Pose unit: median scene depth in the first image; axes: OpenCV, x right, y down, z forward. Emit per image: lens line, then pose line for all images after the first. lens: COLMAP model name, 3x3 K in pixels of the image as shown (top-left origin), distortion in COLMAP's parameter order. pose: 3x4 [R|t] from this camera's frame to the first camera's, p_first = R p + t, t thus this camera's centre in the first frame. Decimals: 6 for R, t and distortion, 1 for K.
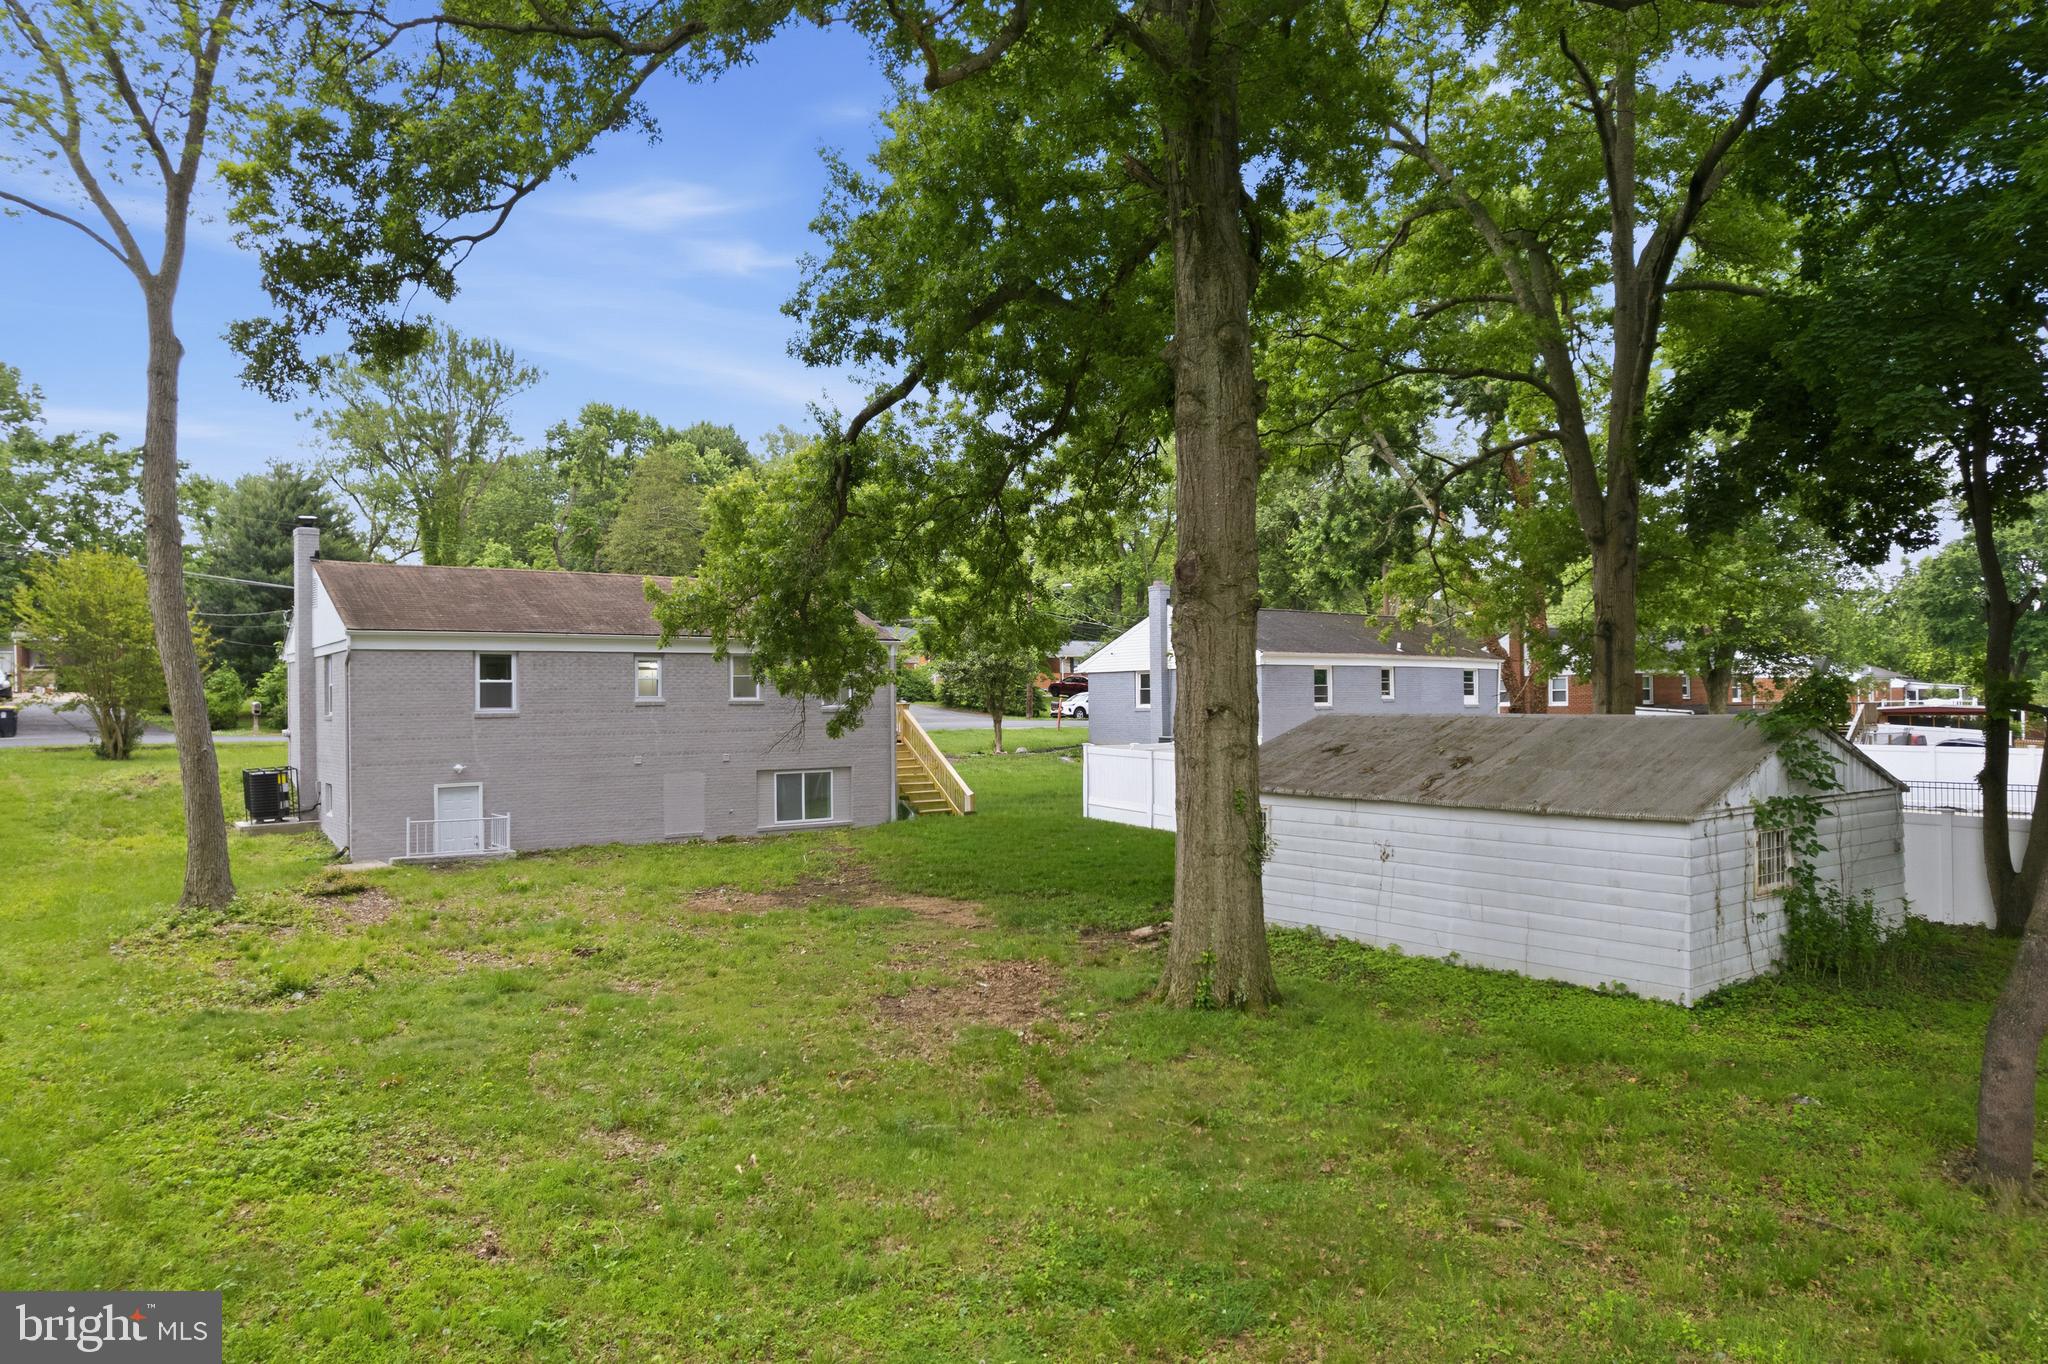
lens RADIAL K [[1316.7, 0, 1016.2], [0, 1316.7, 682.9], [0, 0, 1]] dist [-0.046631, 0.016405]
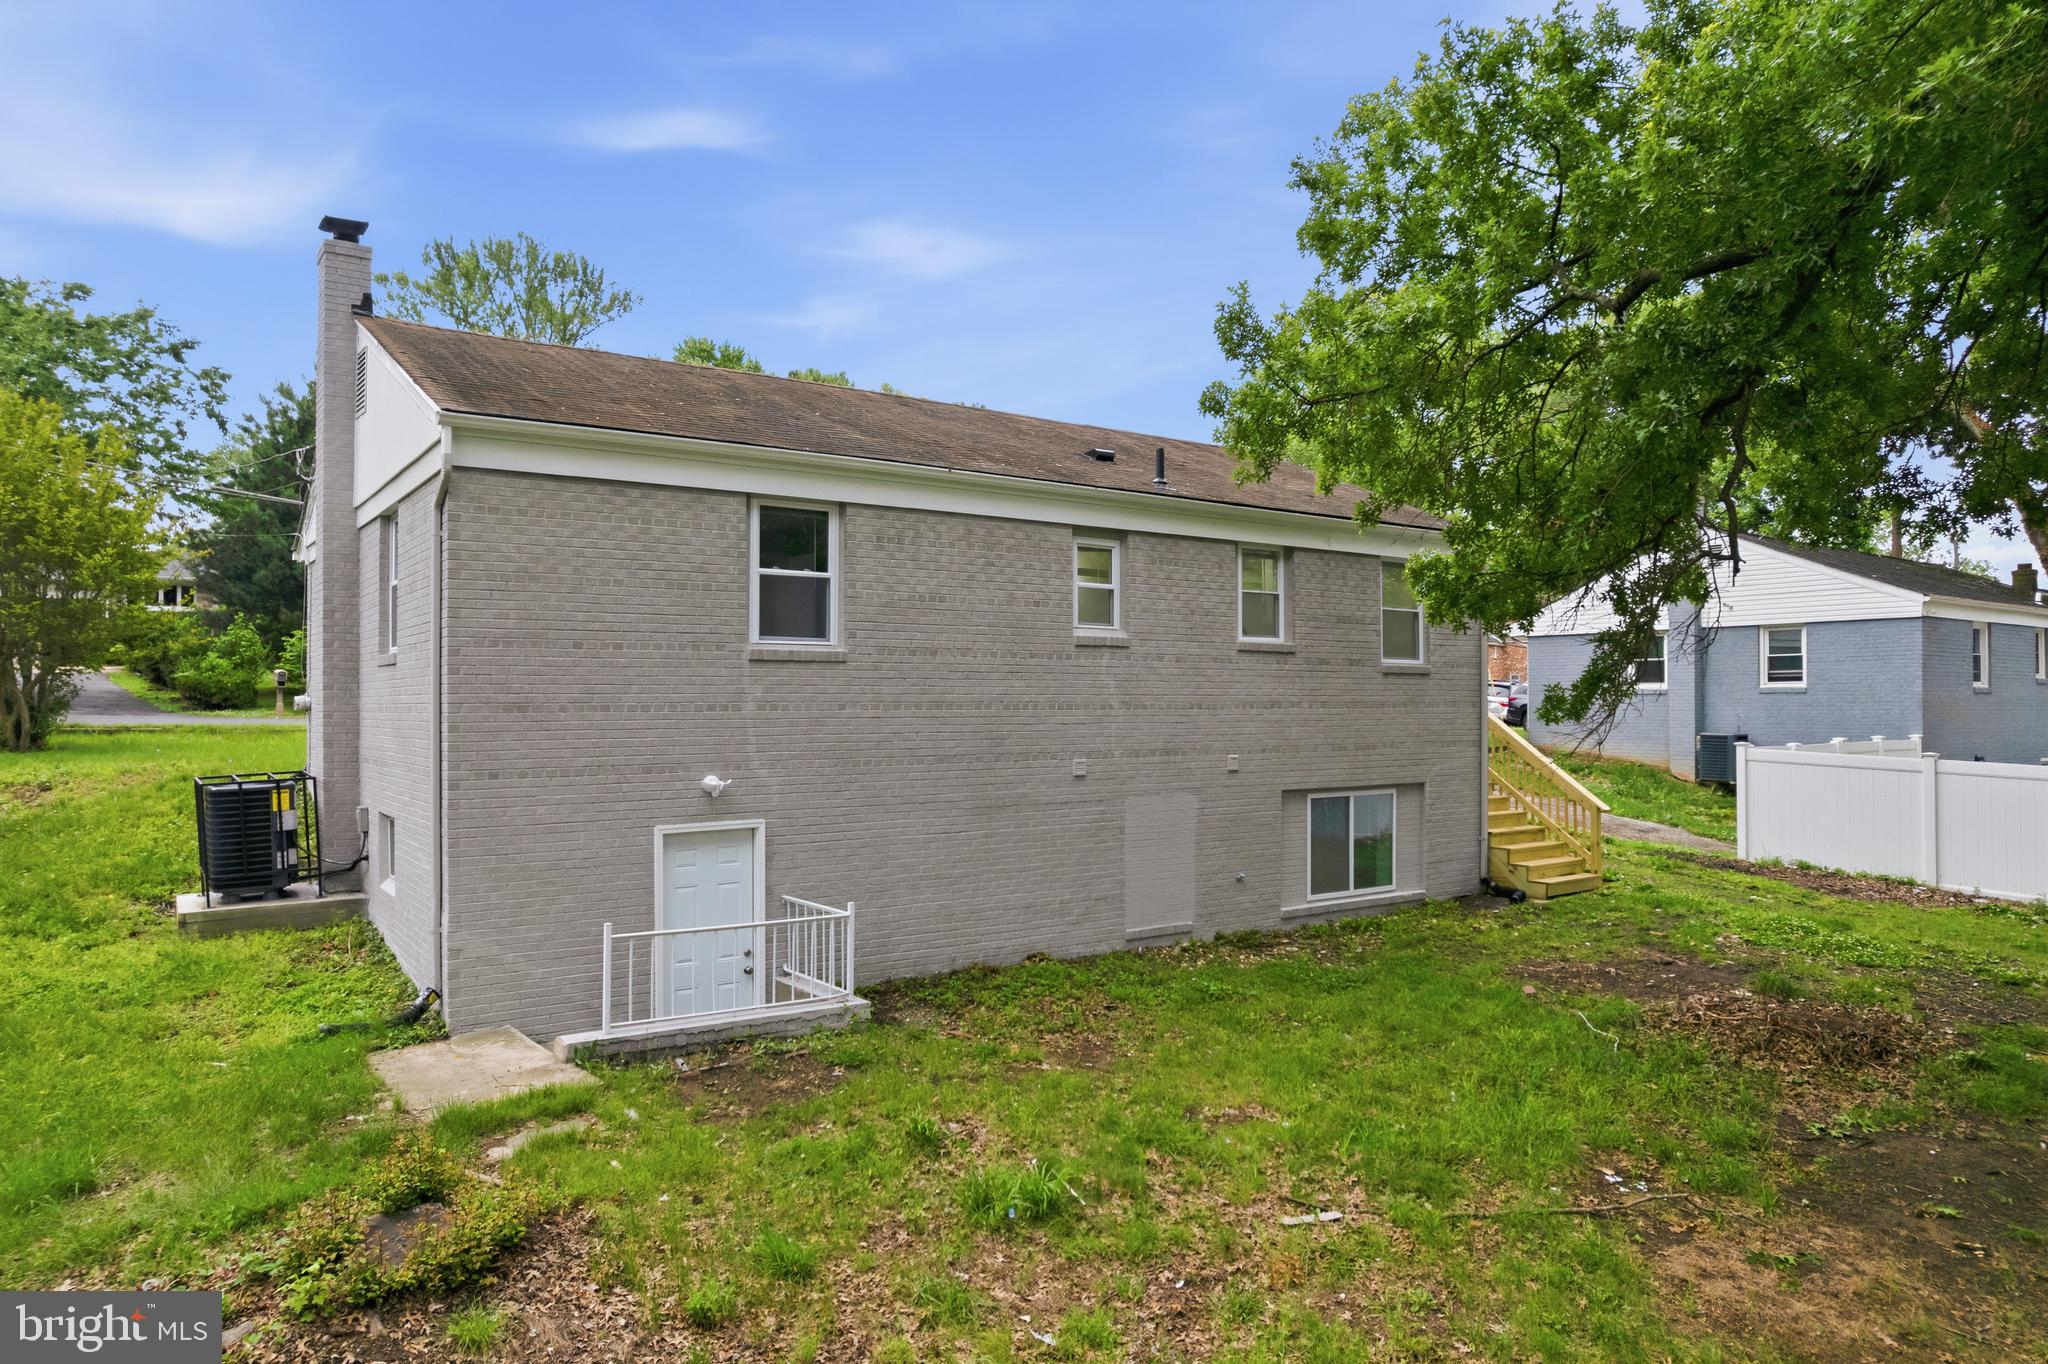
lens RADIAL K [[1316.7, 0, 1028.8], [0, 1316.7, 687.4], [0, 0, 1]] dist [-0.046631, 0.016405]
pose [[0.999635, 0.011788, -0.024296, -0.299159], [-0.011711, 0.999926, 0.003319, 0.030942], [0.024334, -0.003033, 0.999699, 0.561205]]
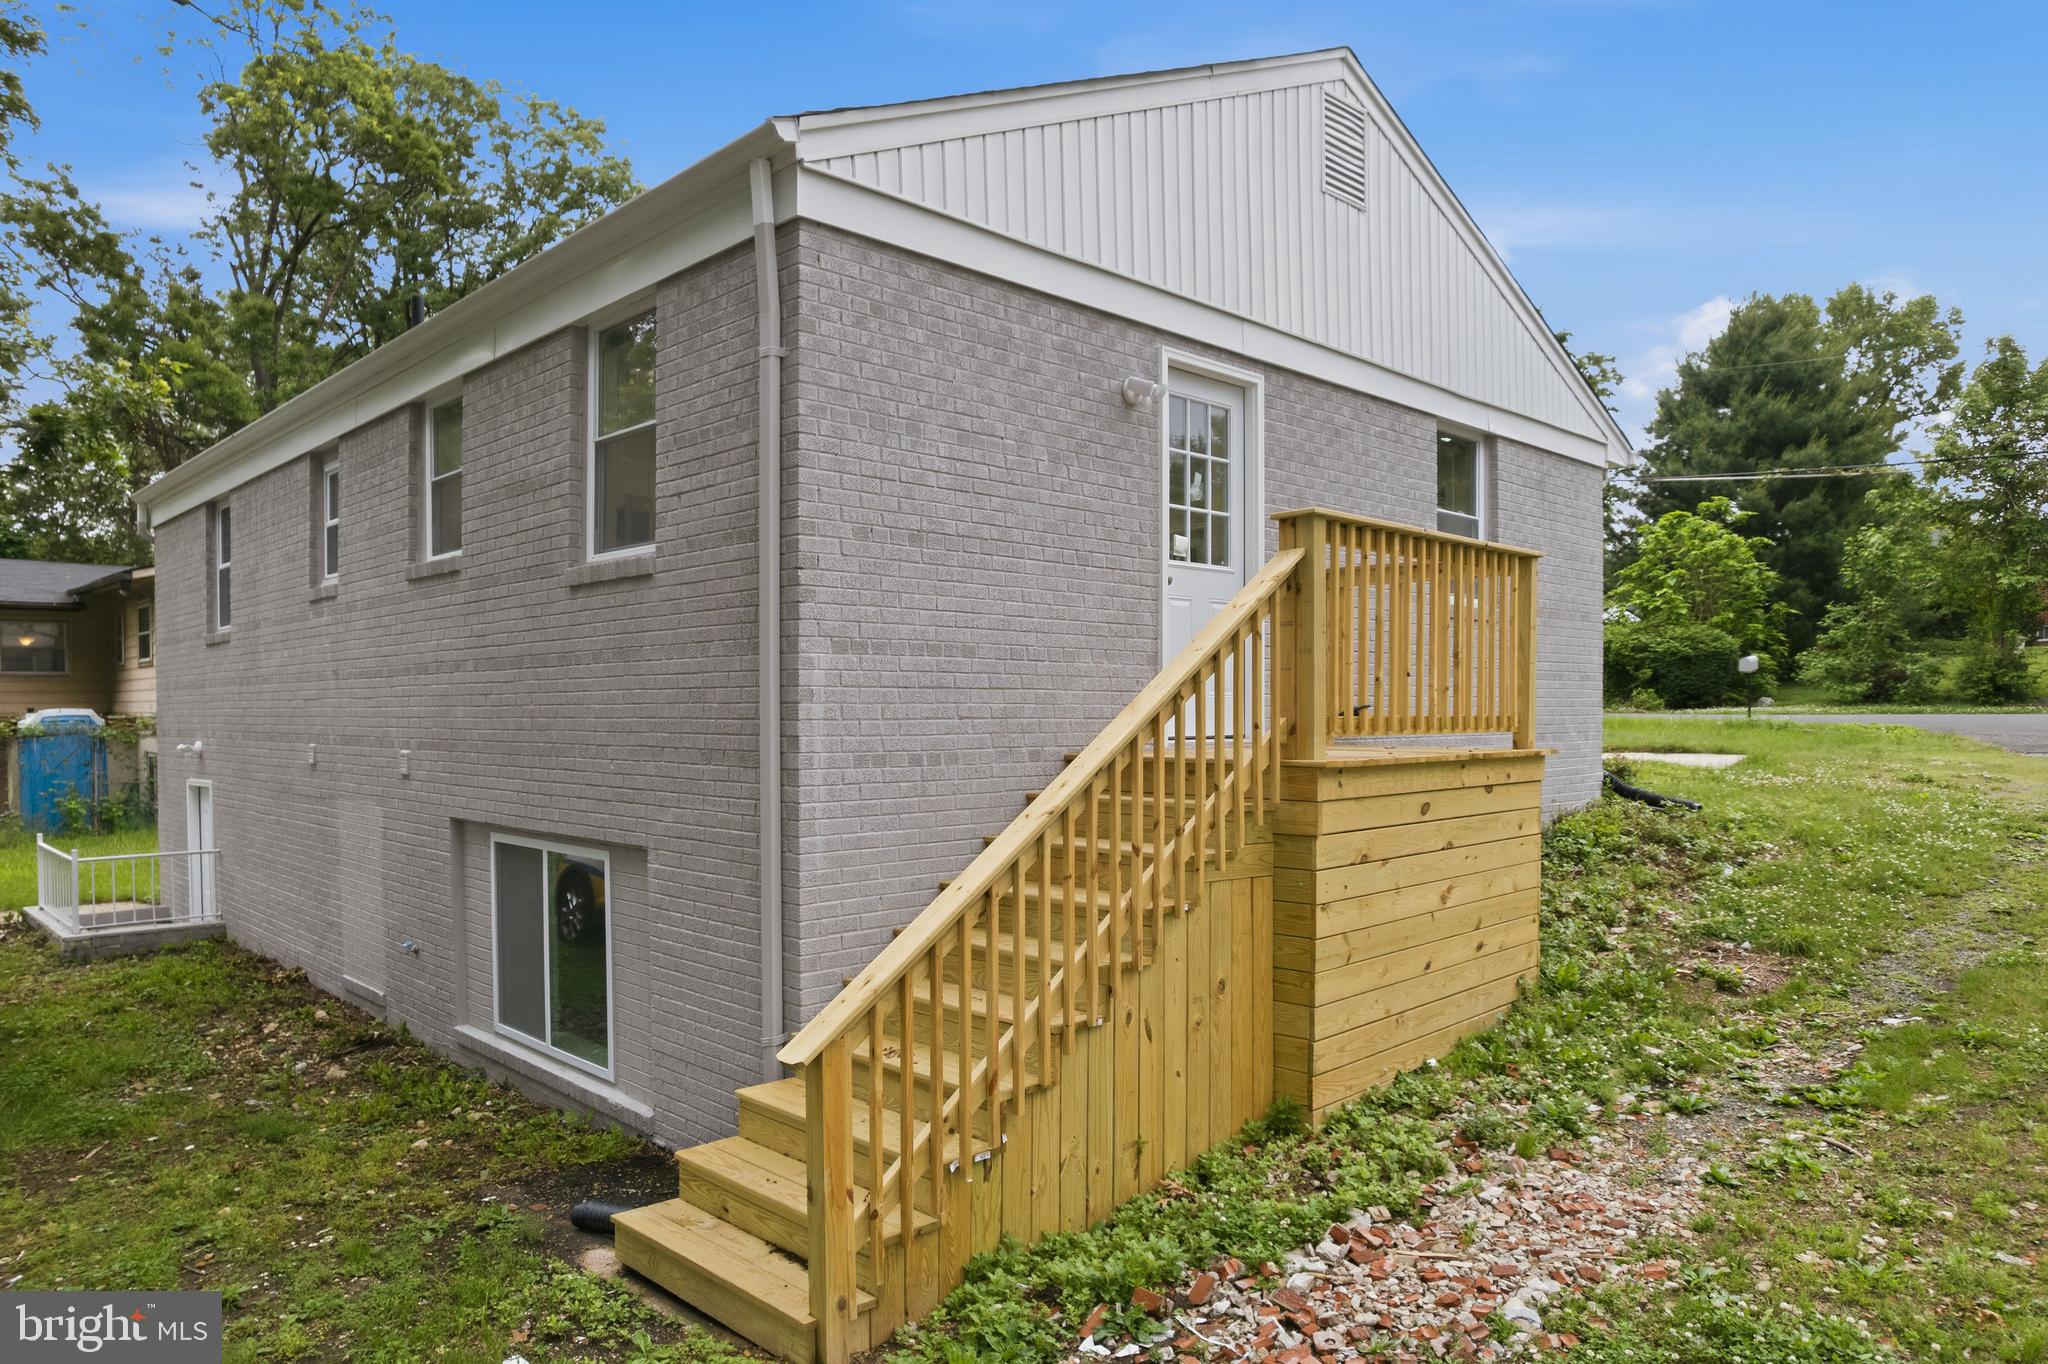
lens RADIAL K [[1316.7, 0, 1024.4], [0, 1316.7, 691.9], [0, 0, 1]] dist [-0.046631, 0.016405]
pose [[0.148854, -0.004155, -0.988850, 0.092656], [0.012291, 0.999922, -0.002351, 0.045153], [0.988783, -0.011804, 0.148893, 1.151881]]
